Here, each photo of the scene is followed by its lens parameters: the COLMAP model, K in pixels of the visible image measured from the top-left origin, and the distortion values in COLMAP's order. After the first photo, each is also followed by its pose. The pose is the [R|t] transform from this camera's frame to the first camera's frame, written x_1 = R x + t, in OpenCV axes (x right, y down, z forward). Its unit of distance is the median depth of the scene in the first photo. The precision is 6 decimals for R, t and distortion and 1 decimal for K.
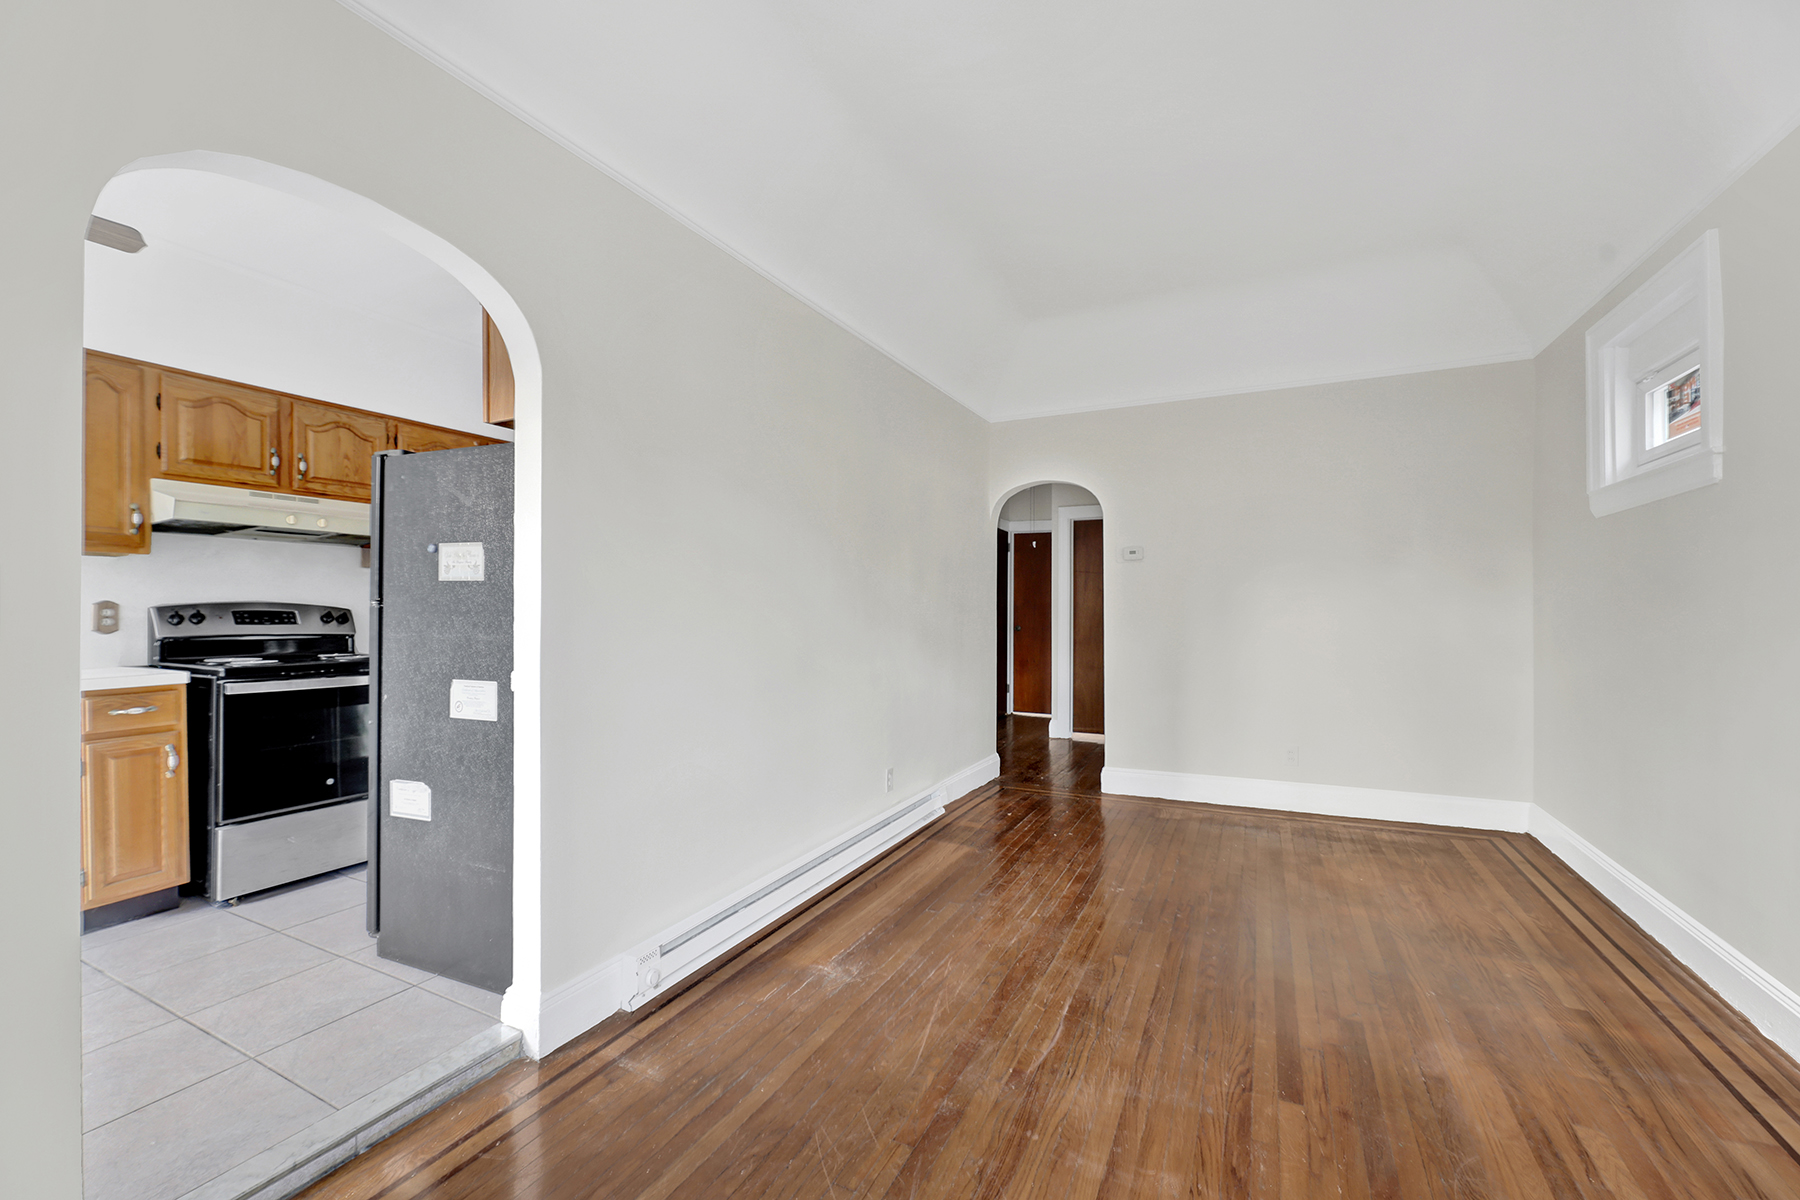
lens RADIAL K [[726.3, 0, 892.9], [0, 726.3, 613.3], [0, 0, 1]] dist [0.001722, -0.005422]
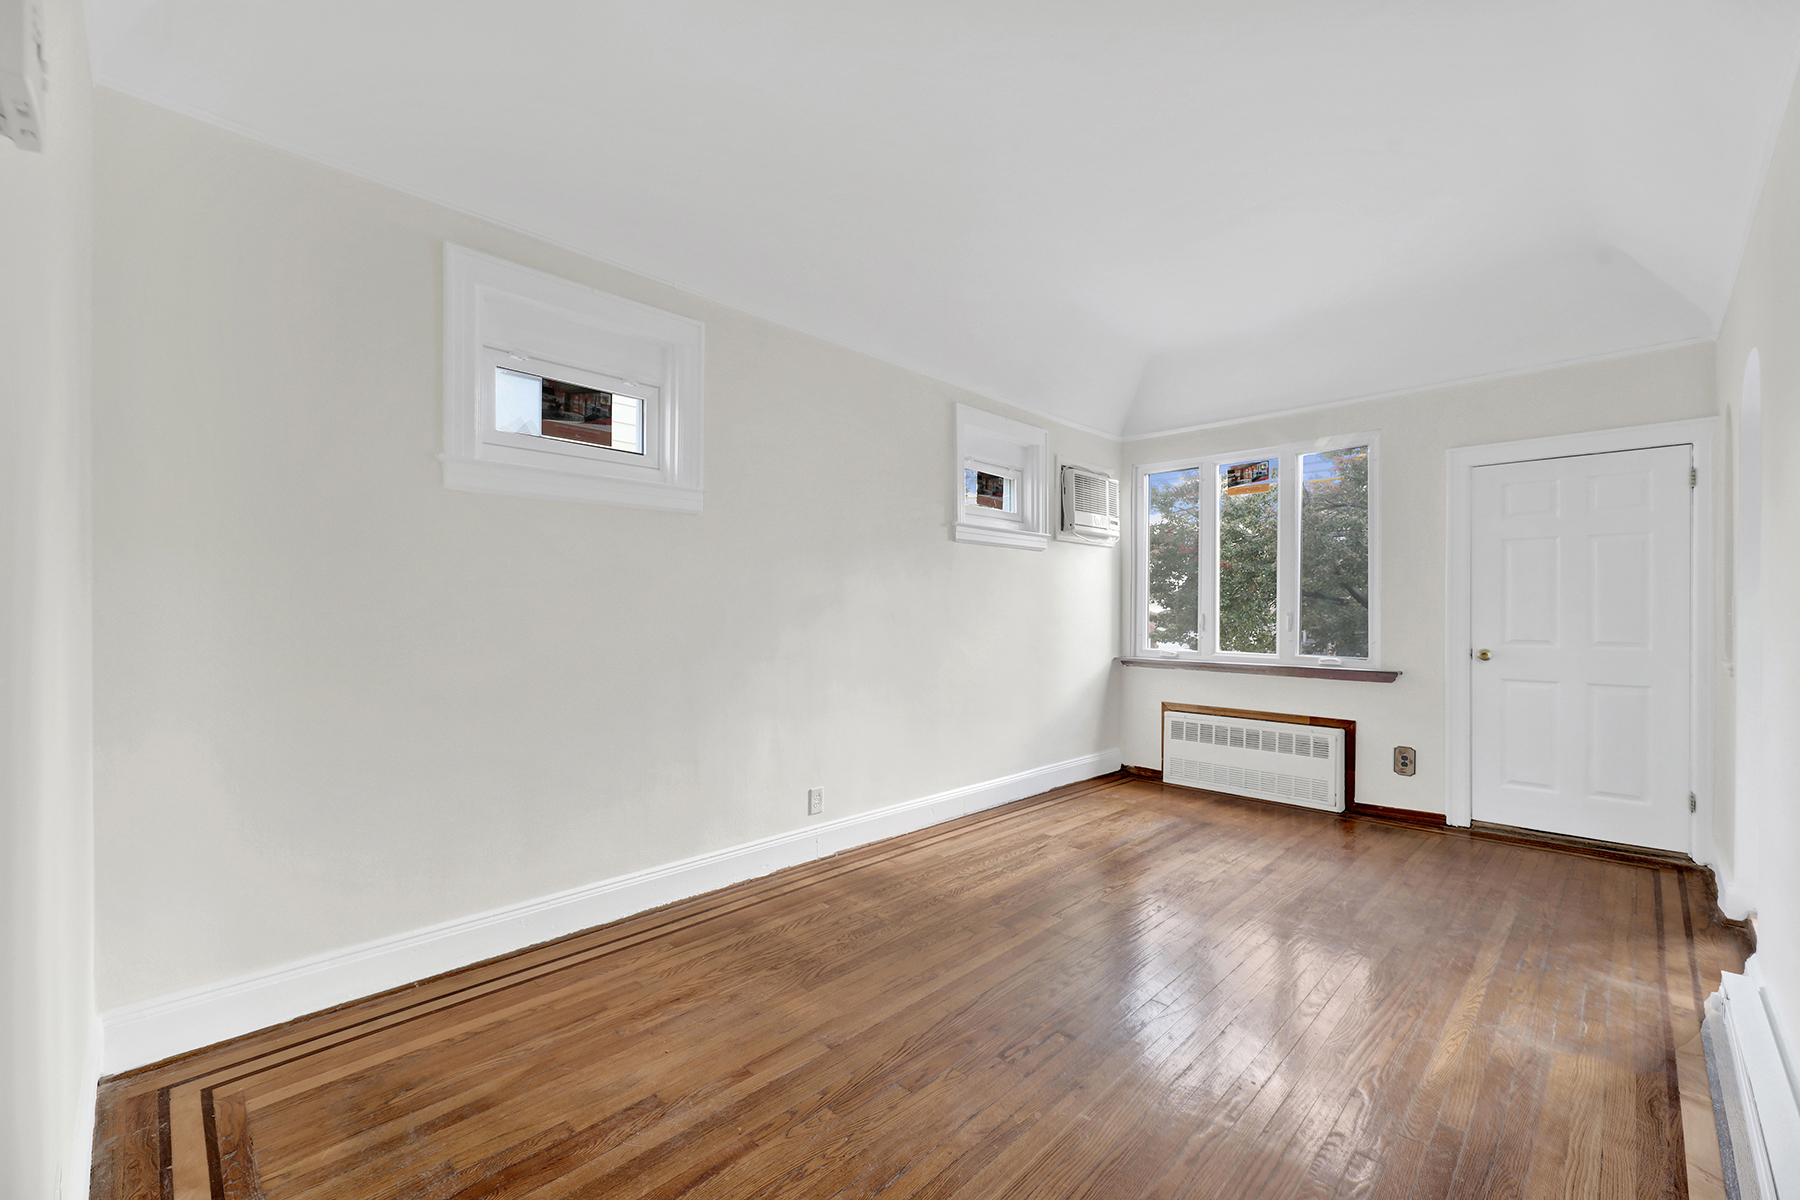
lens RADIAL K [[753.5, 0, 873.3], [0, 753.5, 621.7], [0, 0, 1]] dist [0.000668, -0.000206]
pose [[-0.949454, -0.009671, 0.313758, 0.371364], [-0.002147, 0.999702, 0.024319, -0.018199], [-0.313900, 0.022417, -0.949191, 2.034945]]
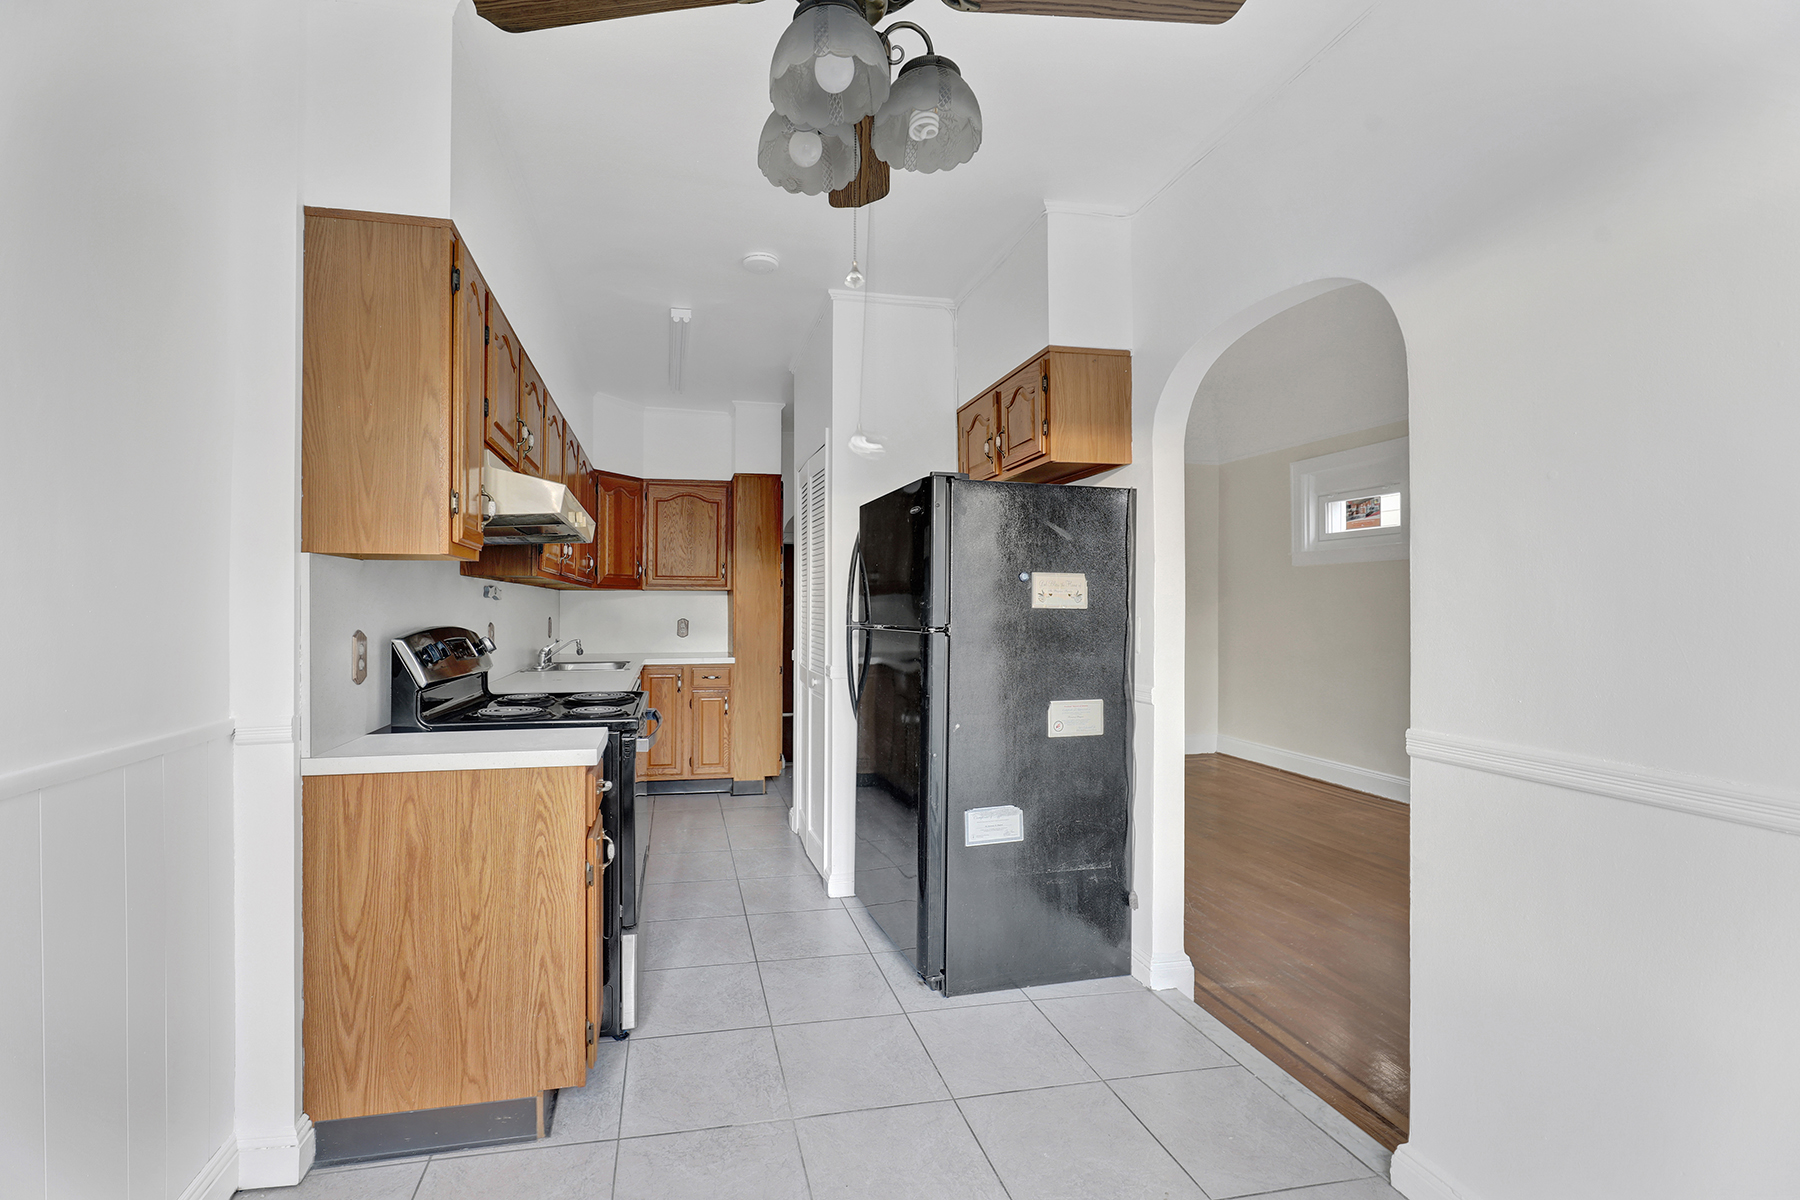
lens RADIAL K [[748.2, 0, 792.7], [0, 748.2, 610.3], [0, 0, 1]] dist [0.000183, -0.000035]
pose [[0.807010, -0.002972, 0.590530, -1.404745], [0.006127, 0.999976, -0.003340, -0.036313], [-0.590505, 0.006314, 0.807009, 0.302700]]
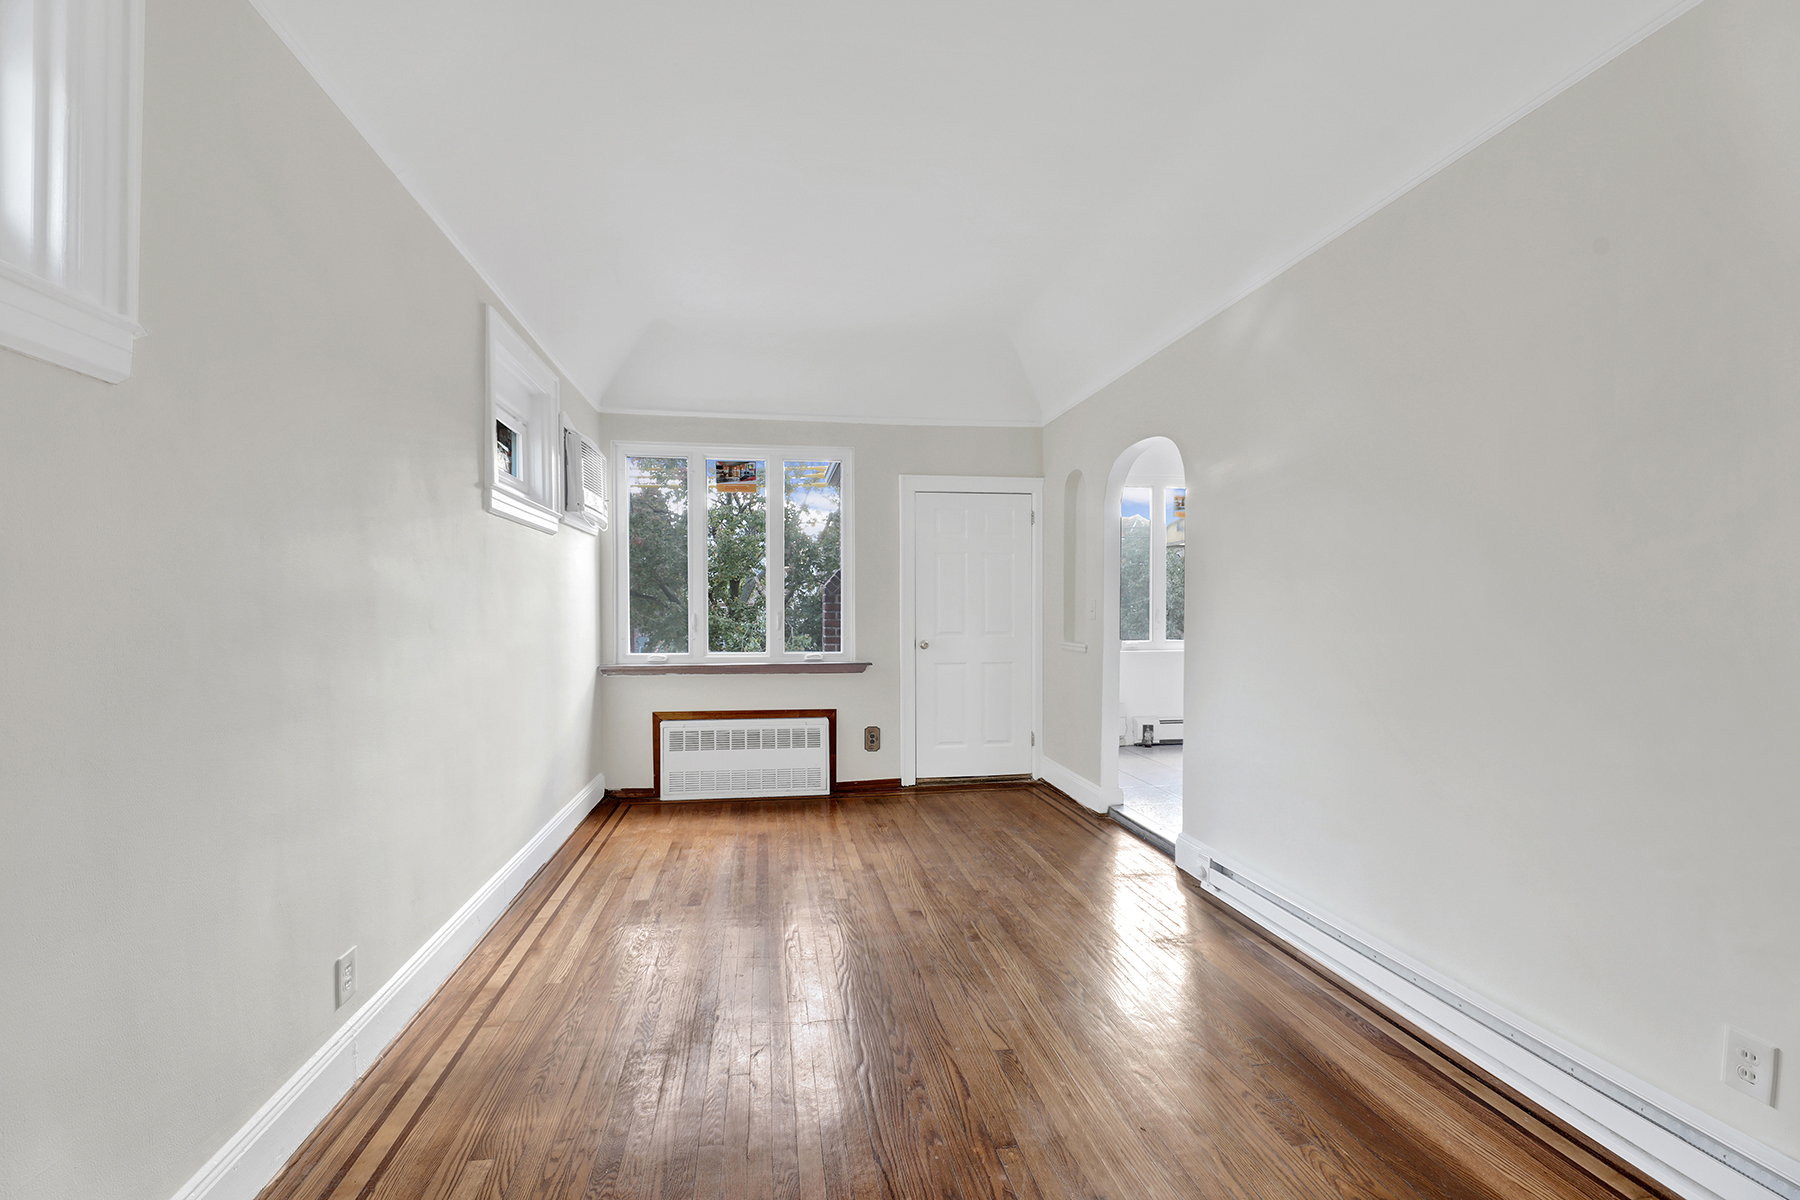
lens RADIAL K [[753.5, 0, 873.3], [0, 753.5, 621.7], [0, 0, 1]] dist [0.000668, -0.000206]
pose [[-0.814413, 0.011342, -0.580175, 0.936820], [-0.003763, 0.999685, 0.024825, -0.021622], [0.580274, 0.022401, -0.814113, 1.628820]]
